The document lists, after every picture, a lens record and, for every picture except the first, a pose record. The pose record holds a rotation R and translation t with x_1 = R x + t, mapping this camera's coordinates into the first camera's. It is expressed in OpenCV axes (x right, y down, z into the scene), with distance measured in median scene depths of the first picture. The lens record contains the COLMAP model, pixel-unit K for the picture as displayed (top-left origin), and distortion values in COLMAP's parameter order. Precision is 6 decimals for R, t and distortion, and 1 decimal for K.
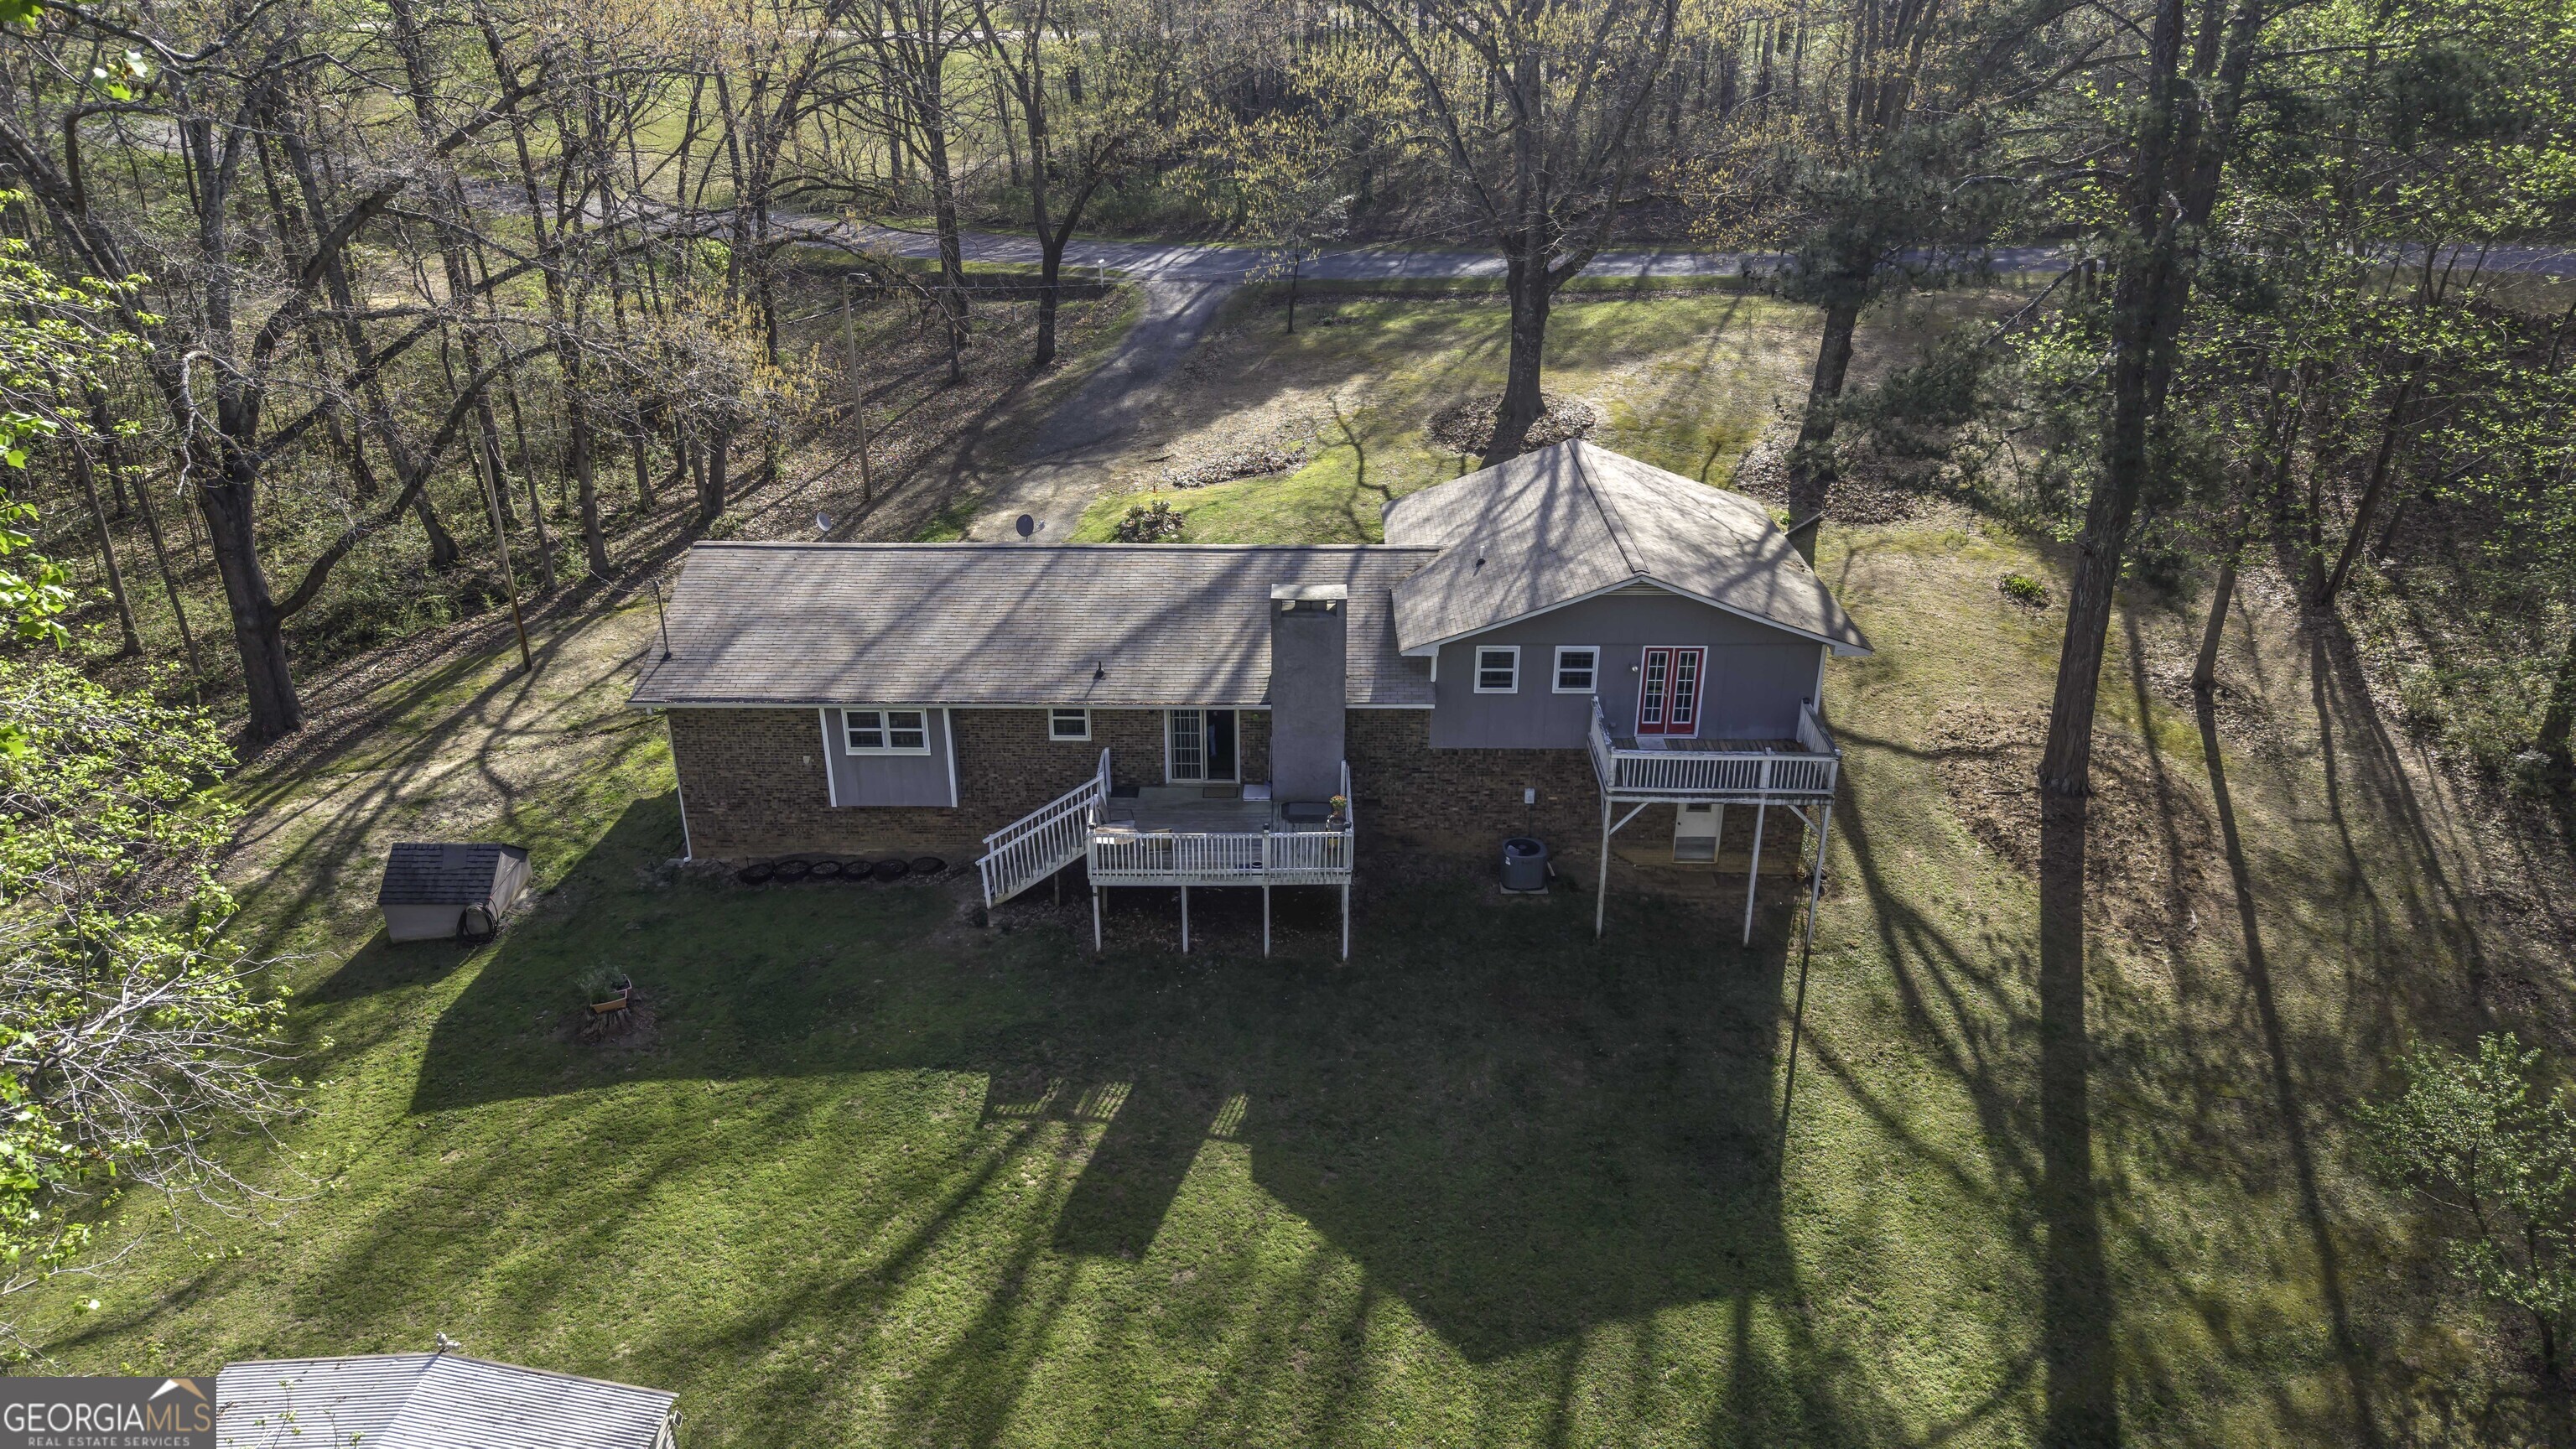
lens RADIAL K [[1717.1, 0, 1288.0], [0, 1717.1, 724.5], [0, 0, 1]] dist [-0.004881, -0.002228]
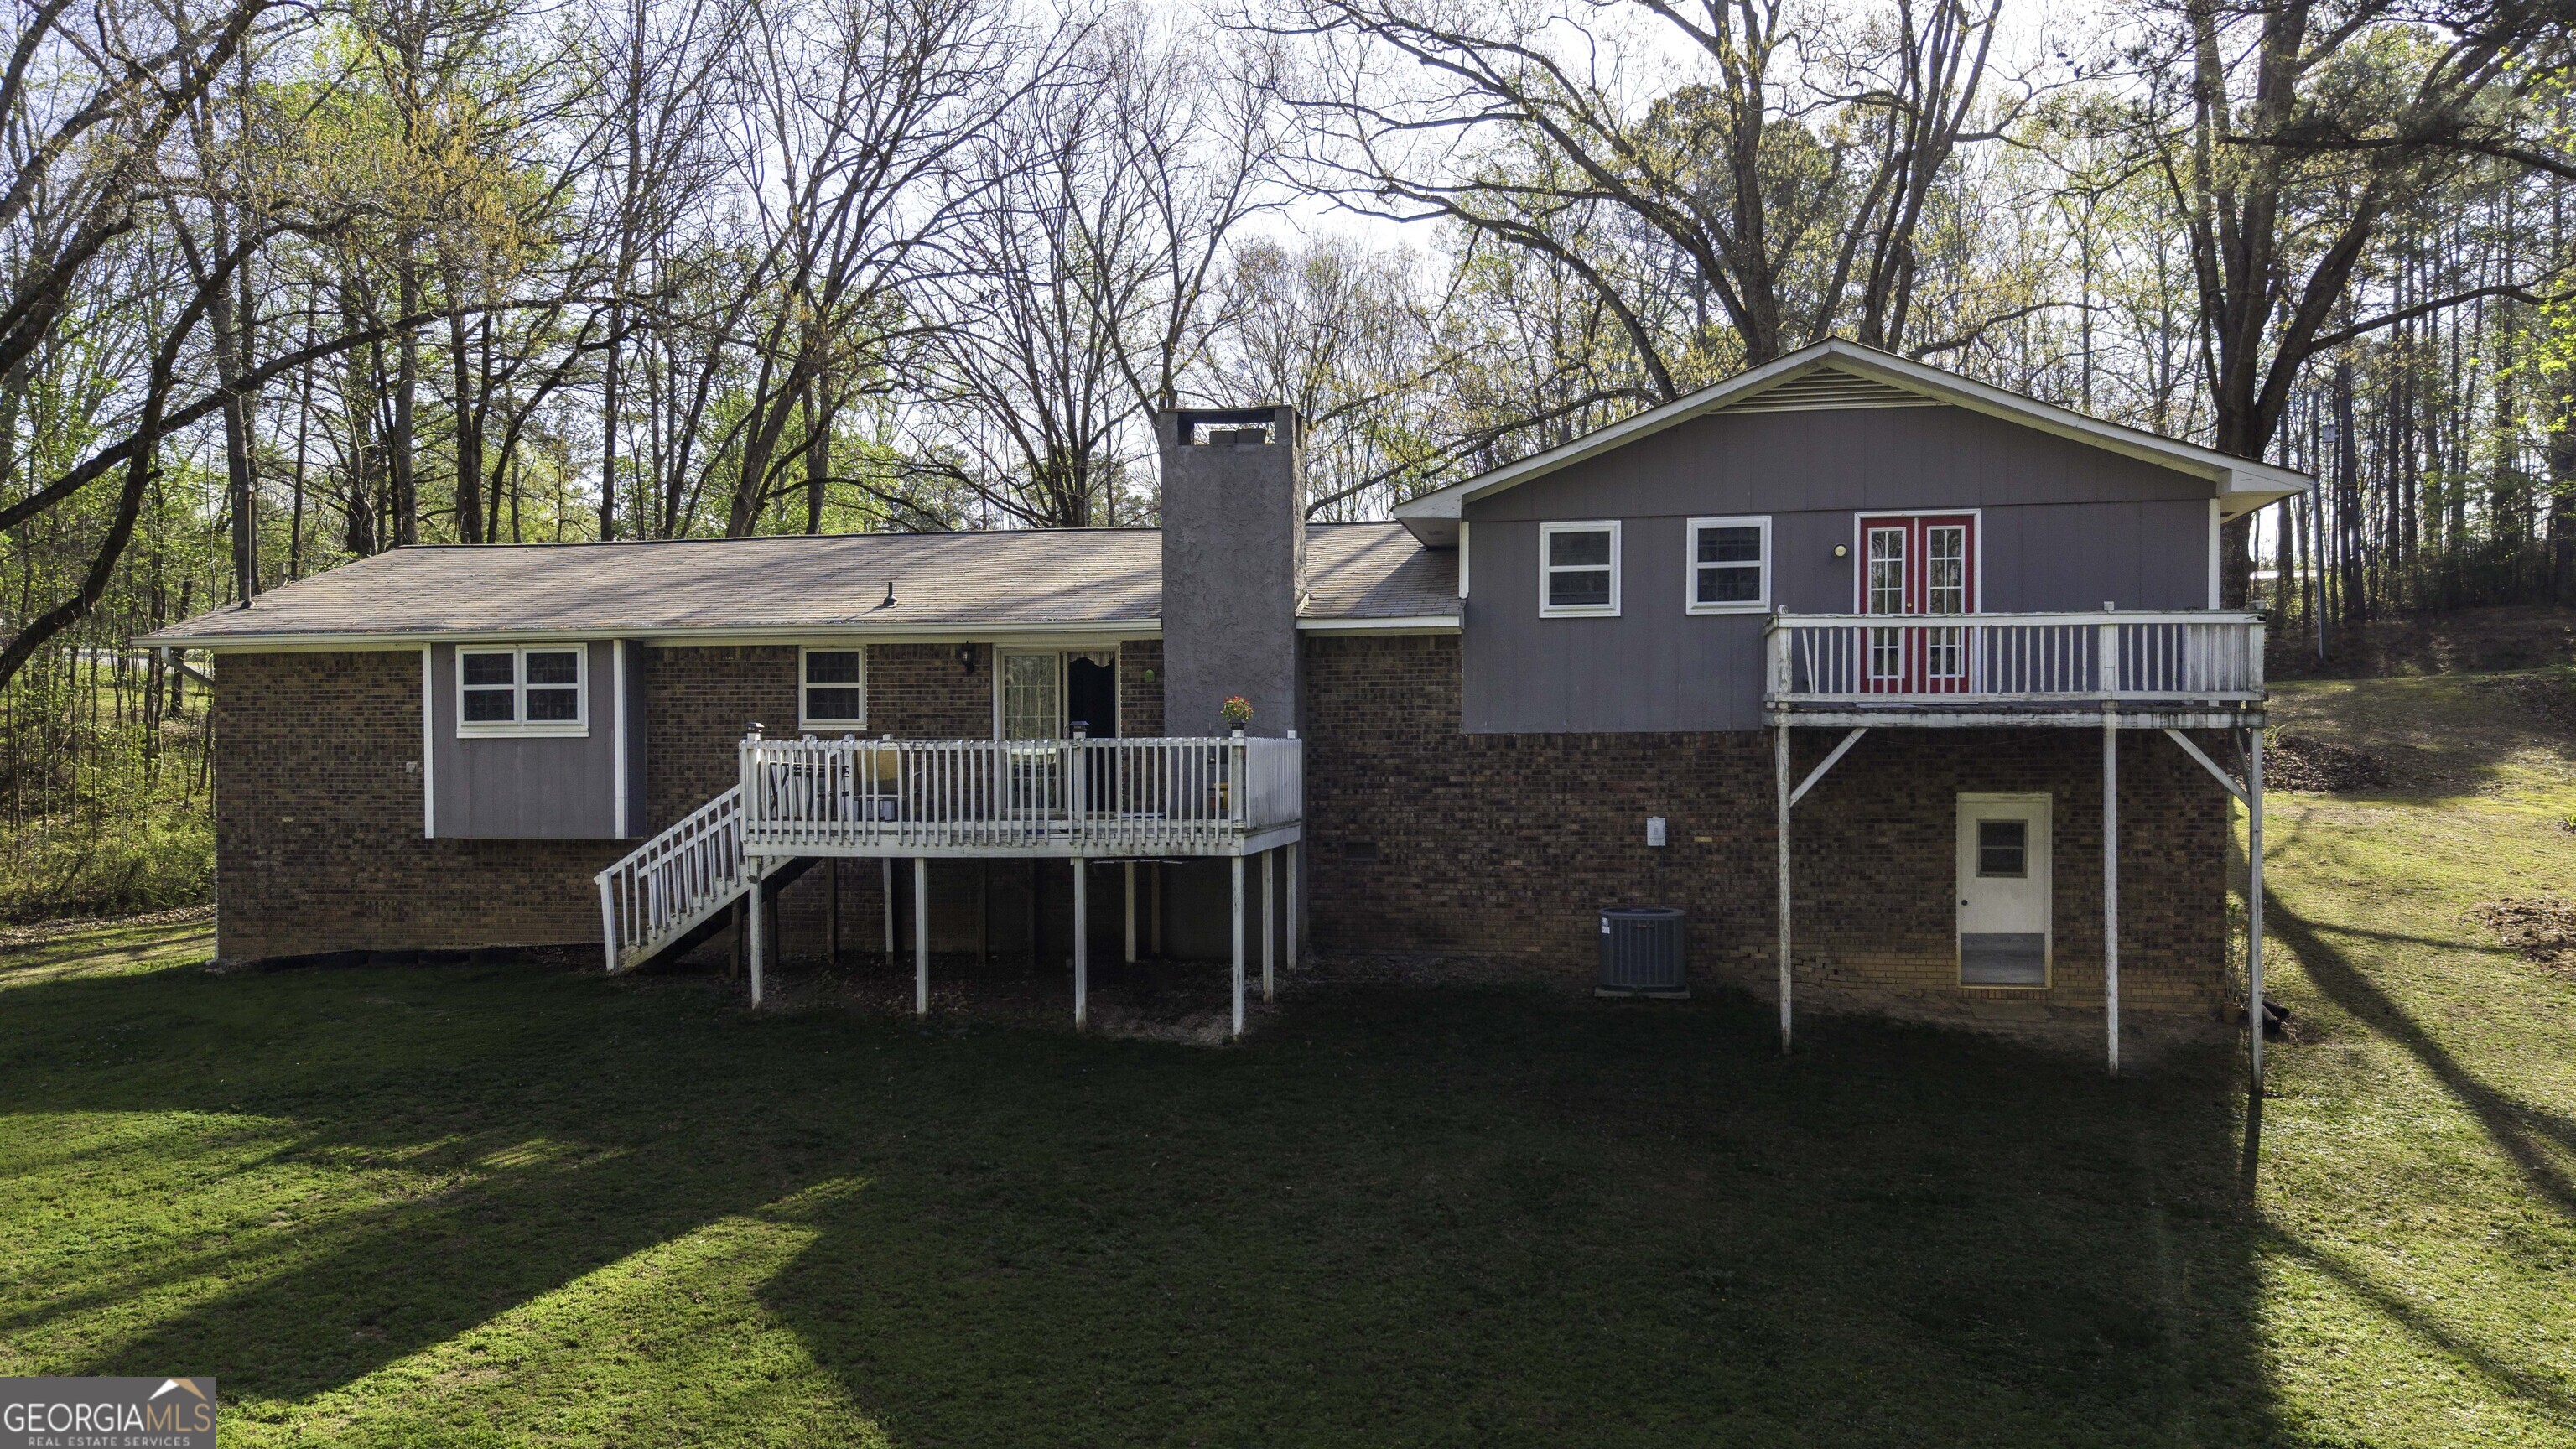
lens RADIAL K [[1909.4, 0, 1336.0], [0, 1909.4, 773.1], [0, 0, 1]] dist [-0.001042, 0.000068]
pose [[0.986847, -0.001843, -0.161644, 0.142787], [-0.065220, 0.910402, -0.408551, 0.276539], [0.147914, 0.413720, 0.898308, 0.474524]]
